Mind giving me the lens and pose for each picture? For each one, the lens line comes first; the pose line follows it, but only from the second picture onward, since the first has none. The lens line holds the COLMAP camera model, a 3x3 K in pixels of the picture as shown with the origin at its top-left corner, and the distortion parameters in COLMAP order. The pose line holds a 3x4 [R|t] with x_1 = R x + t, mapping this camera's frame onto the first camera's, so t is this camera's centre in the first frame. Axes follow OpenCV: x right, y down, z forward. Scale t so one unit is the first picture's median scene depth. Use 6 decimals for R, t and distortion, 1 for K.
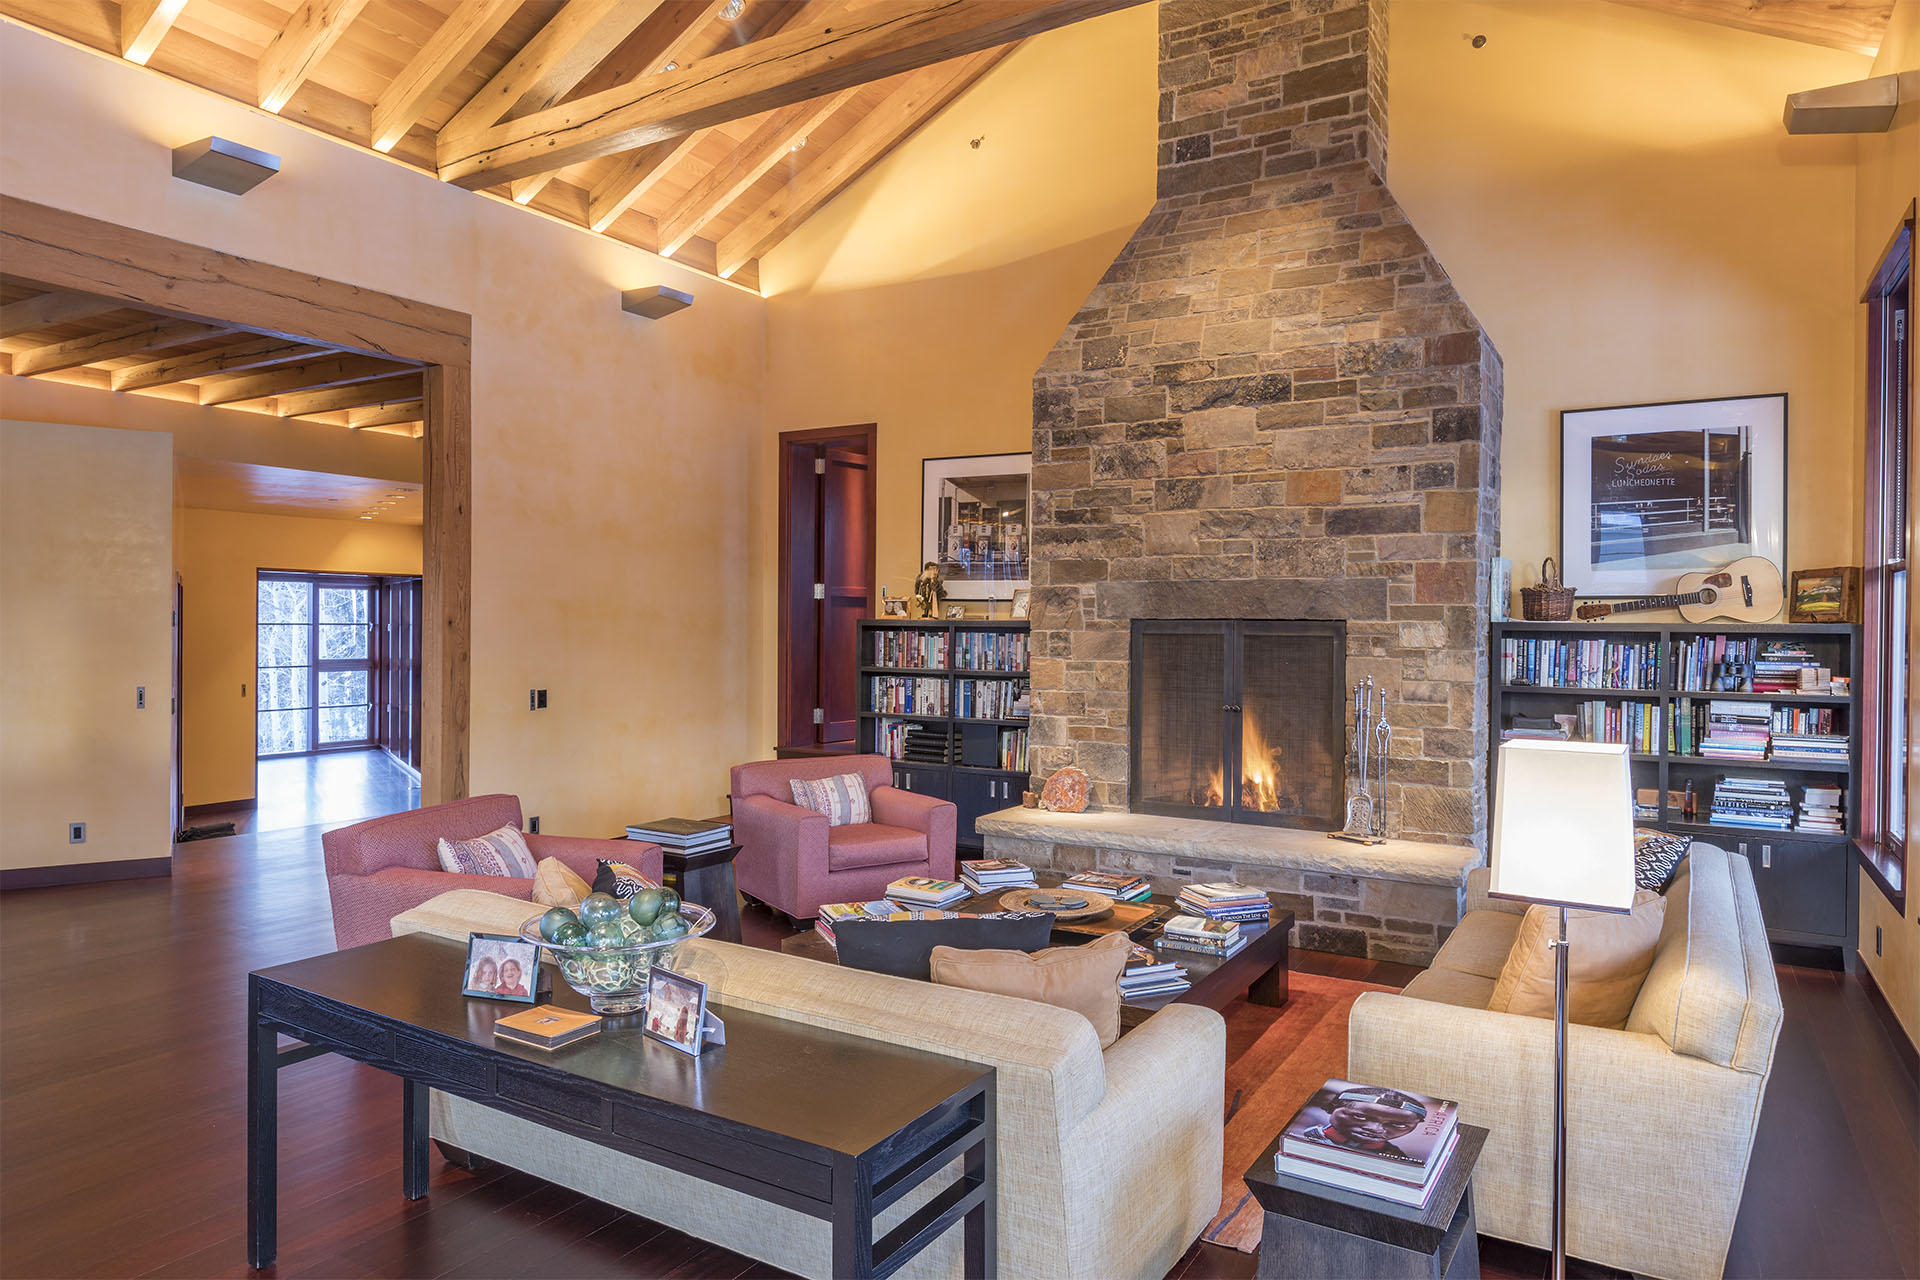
lens RADIAL K [[1195.0, 0, 958.9], [0, 1195.0, 634.1], [0, 0, 1]] dist [-0.004794, -0.003619]
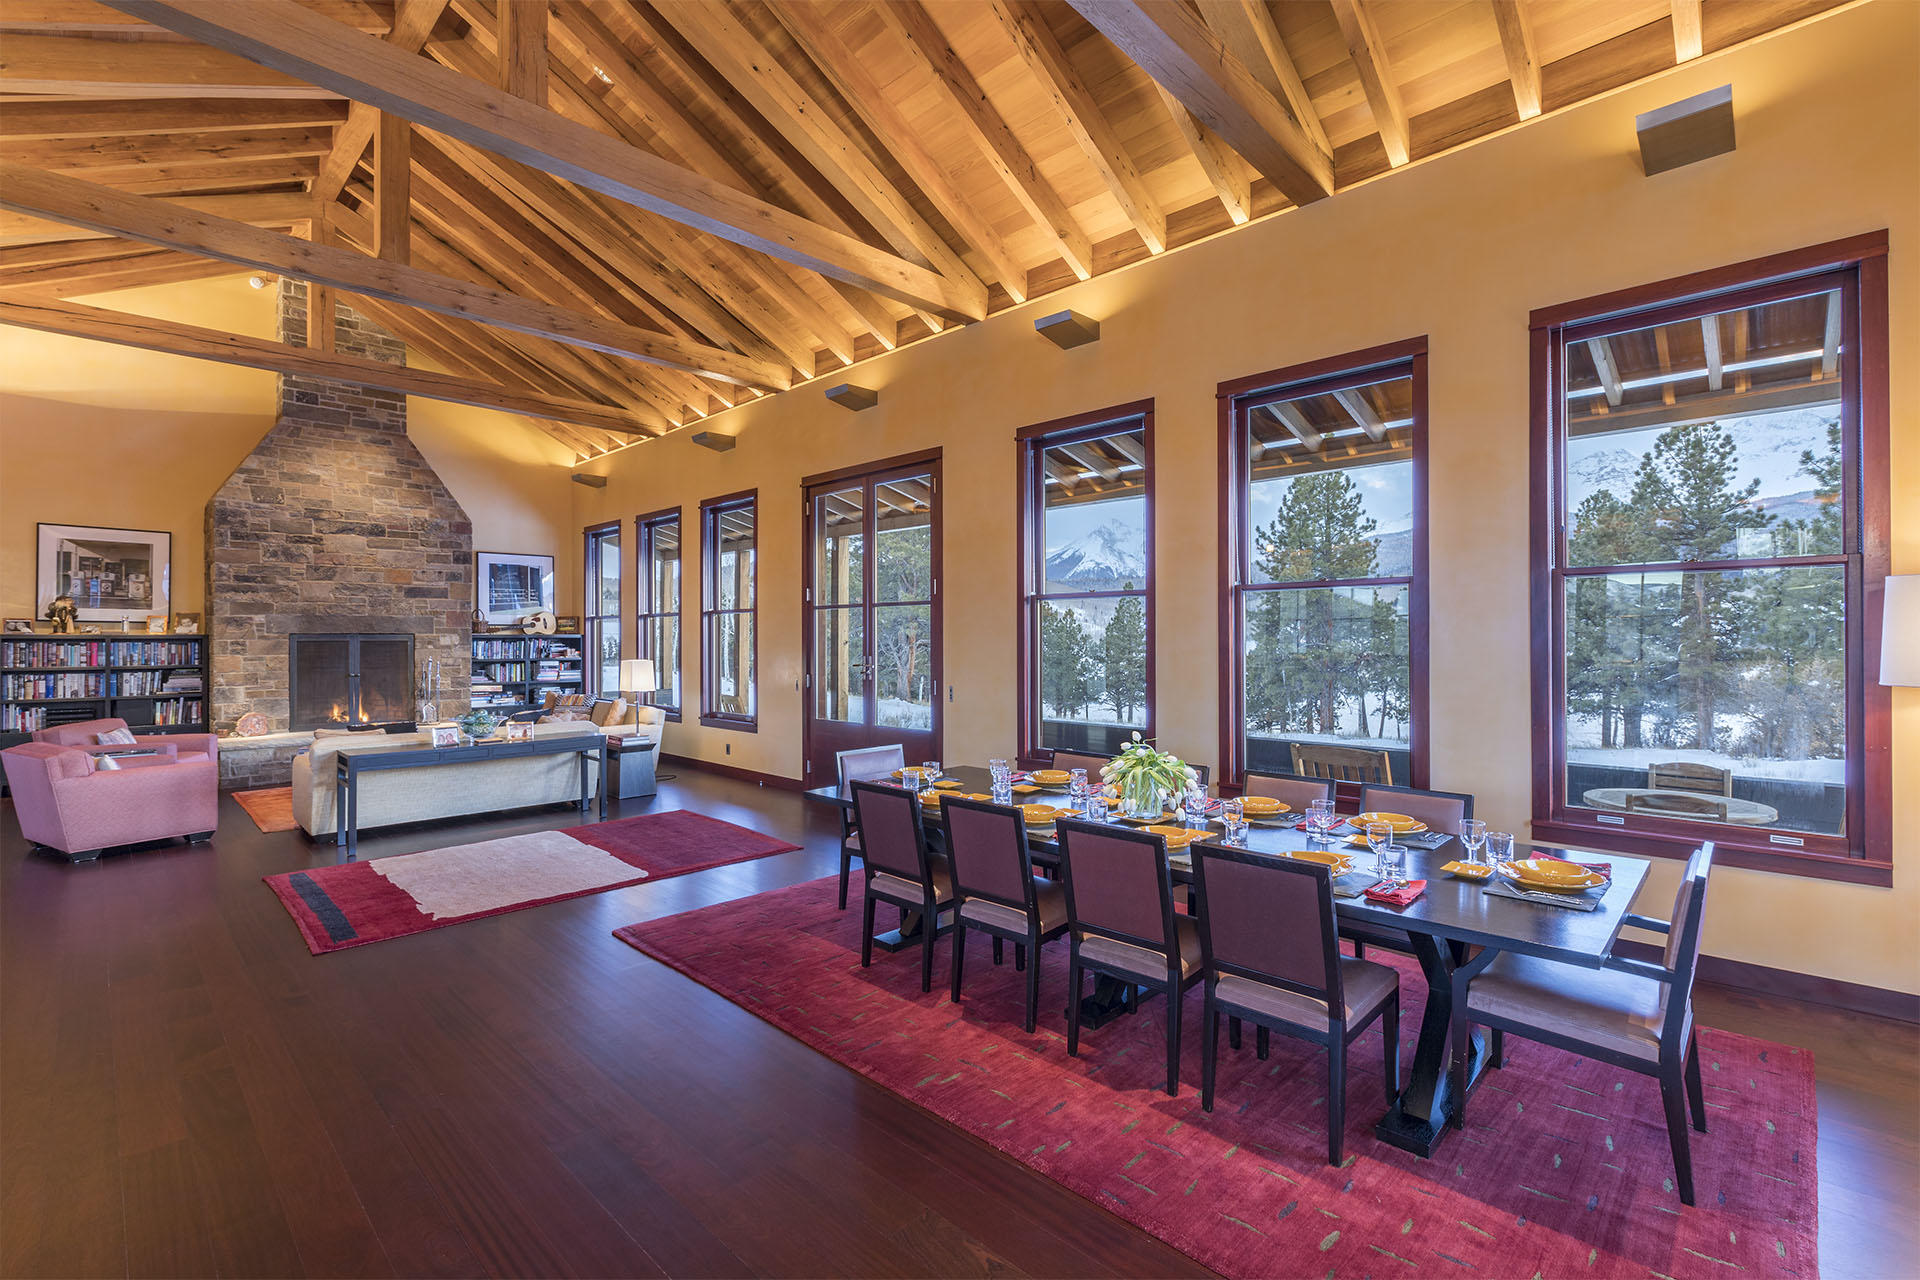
lens RADIAL K [[853.0, 0, 963.5], [0, 853.0, 635.7], [0, 0, 1]] dist [0.000341, -0.000193]
pose [[0.225791, -0.006824, 0.974152, -1.021688], [0.011947, 0.999920, 0.004236, -0.002137], [-0.974102, 0.010682, 0.225855, -0.417417]]
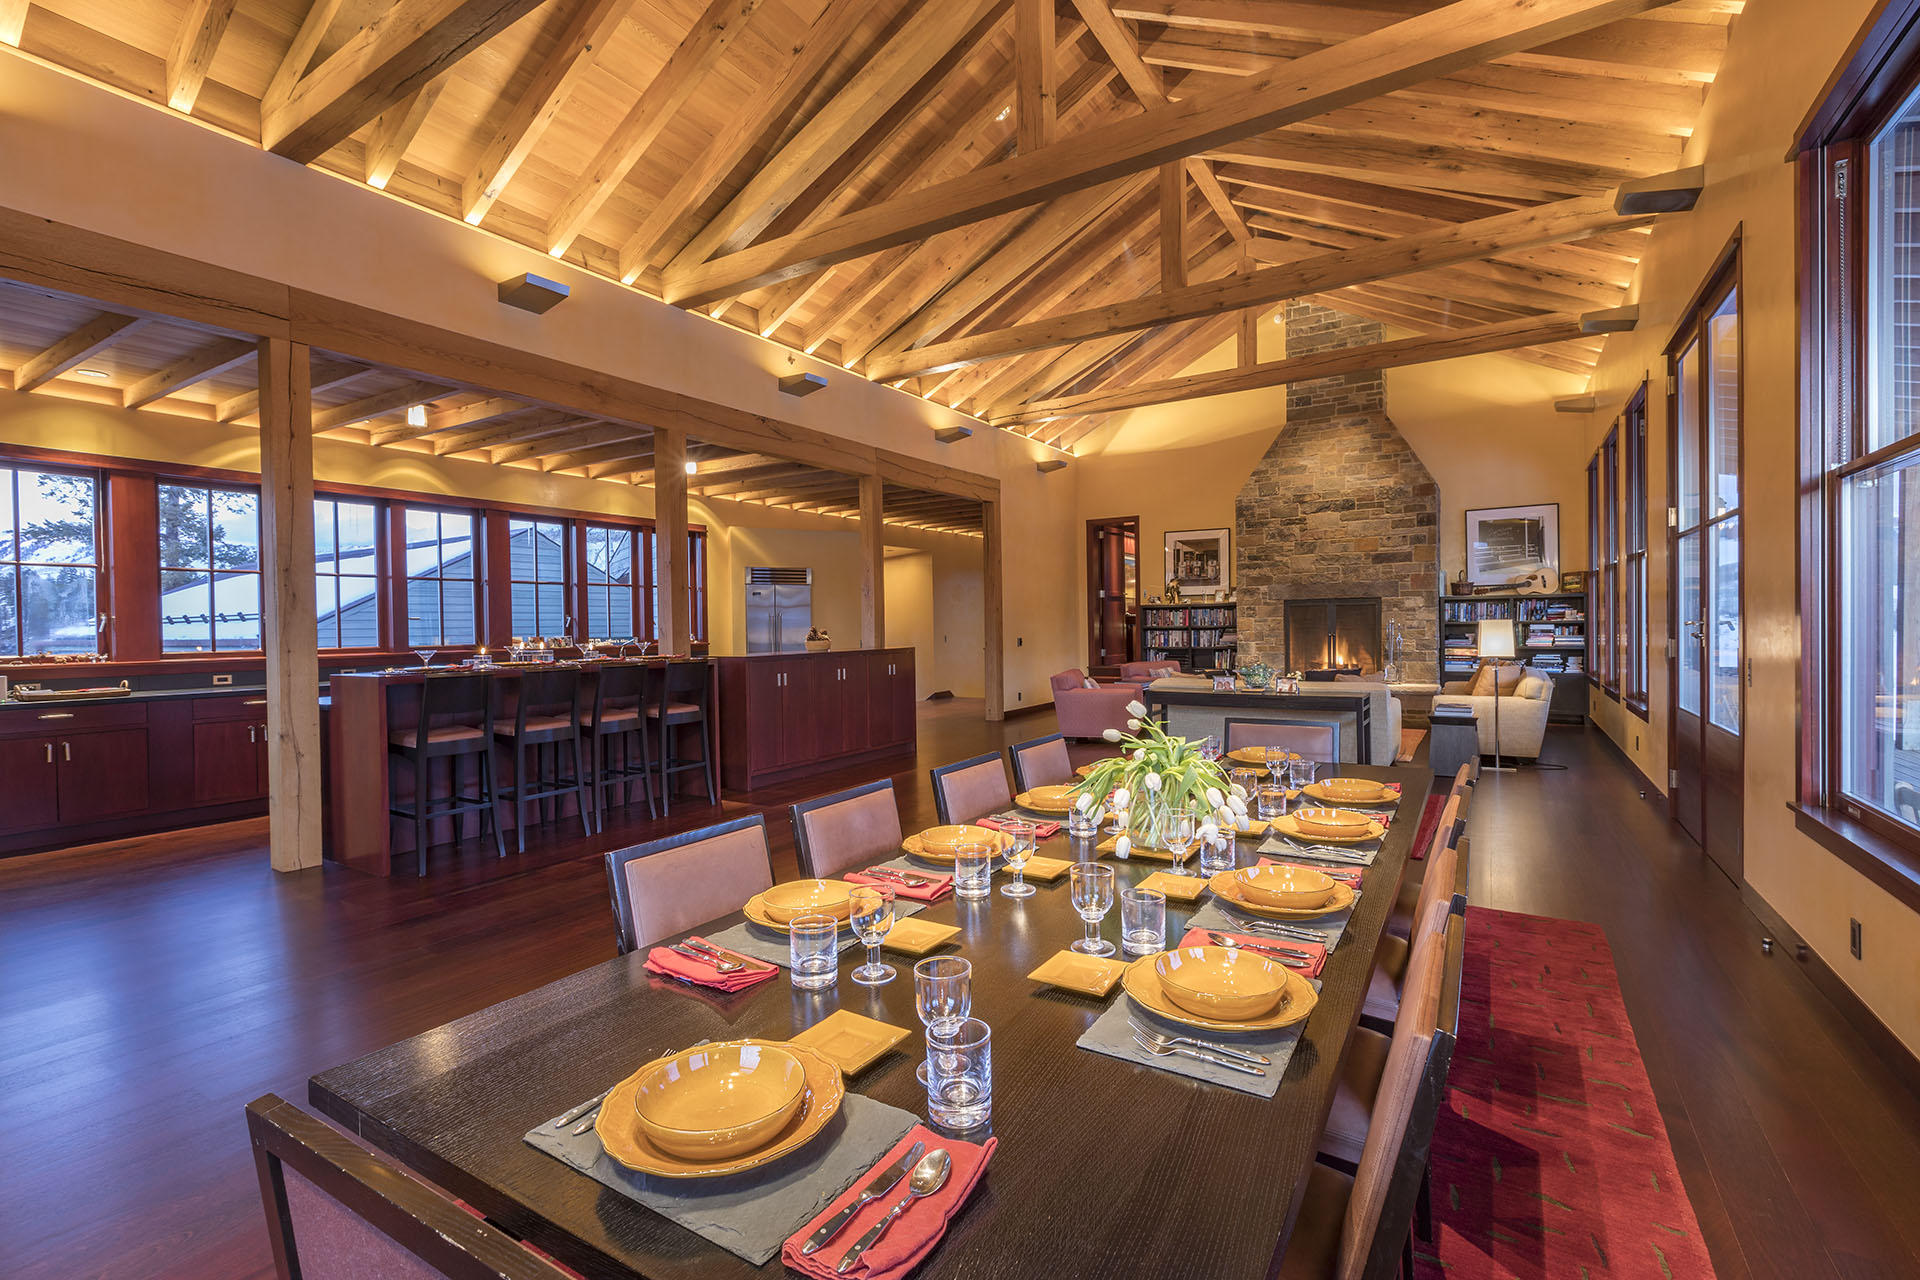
lens RADIAL K [[853.0, 0, 963.5], [0, 853.0, 635.7], [0, 0, 1]] dist [0.000341, -0.000193]
pose [[0.999531, -0.025392, -0.017117, -0.496734], [0.025504, 0.999655, 0.006354, 0.033229], [0.016950, -0.006788, 0.999833, -0.763593]]
